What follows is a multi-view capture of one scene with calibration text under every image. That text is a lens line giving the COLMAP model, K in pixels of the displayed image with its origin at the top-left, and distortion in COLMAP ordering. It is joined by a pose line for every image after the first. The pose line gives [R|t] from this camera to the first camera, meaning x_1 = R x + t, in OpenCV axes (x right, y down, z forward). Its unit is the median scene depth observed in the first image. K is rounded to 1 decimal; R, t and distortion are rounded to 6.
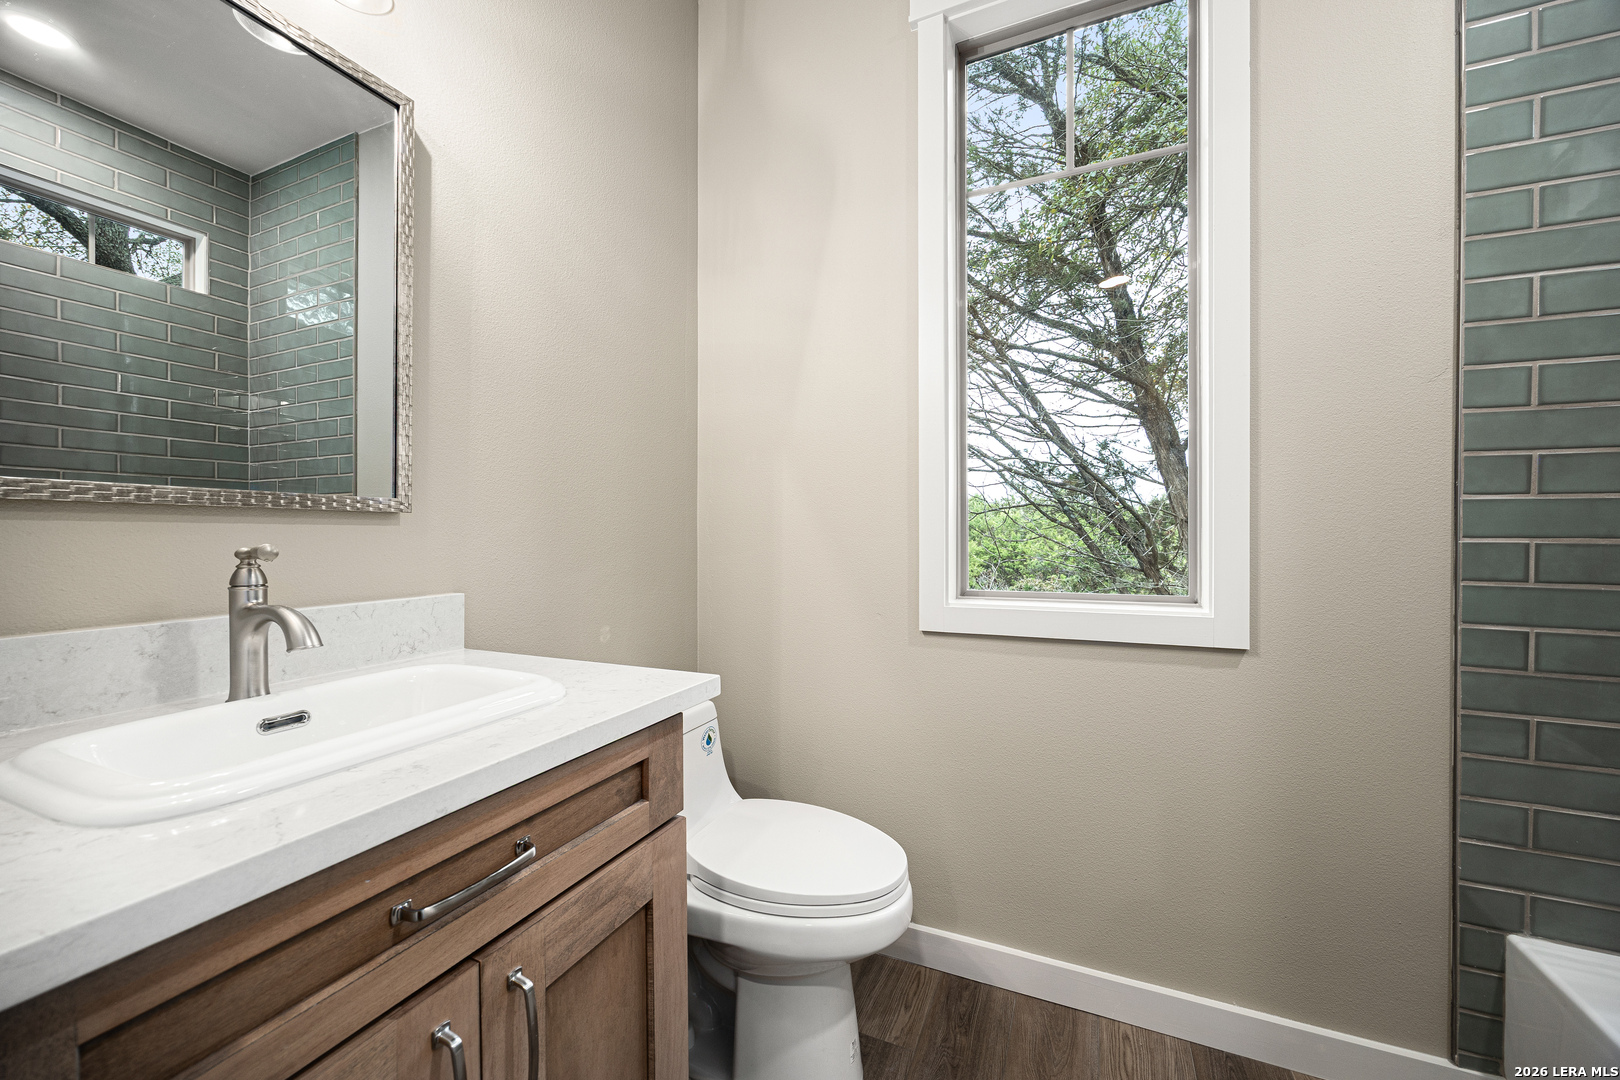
lens RADIAL K [[620.0, 0, 817.6], [0, 620.0, 545.1], [0, 0, 1]] dist [-0.003437, 0.000131]
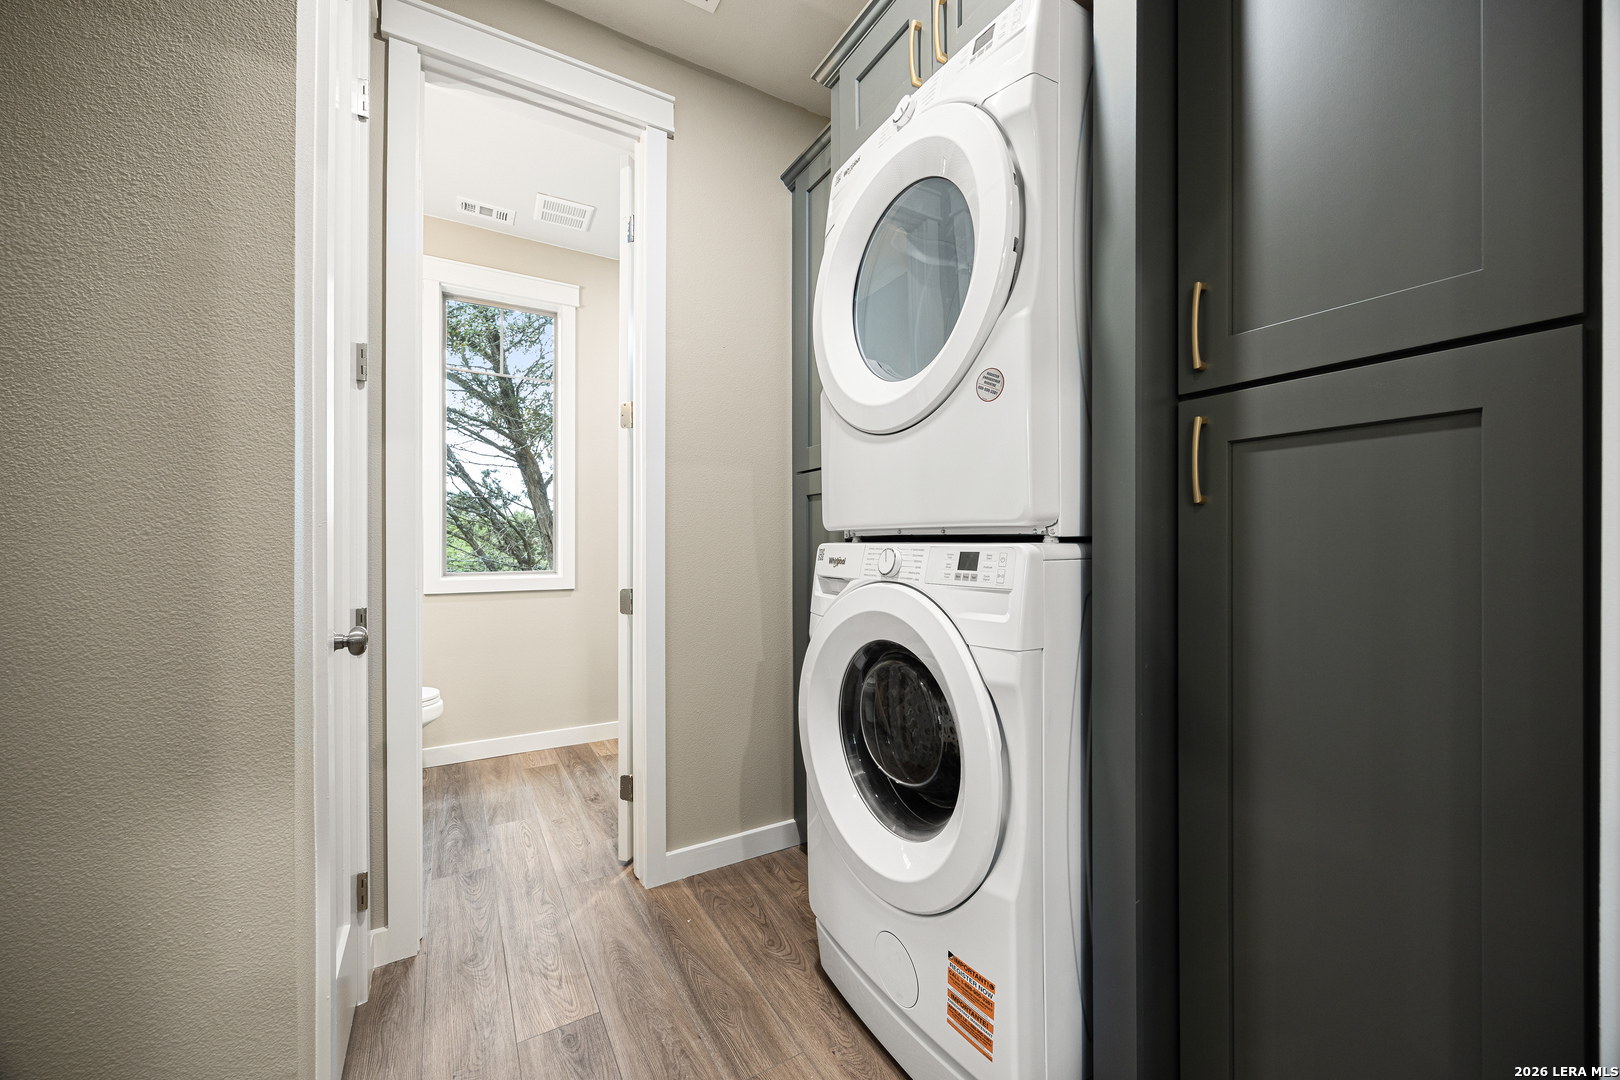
lens RADIAL K [[620.0, 0, 815.3], [0, 620.0, 548.4], [0, 0, 1]] dist [-0.003437, 0.000131]
pose [[0.580241, 0.003823, 0.814436, -0.232267], [0.001957, 0.999980, -0.006089, 0.003124], [-0.814443, 0.005127, 0.580221, -0.370132]]
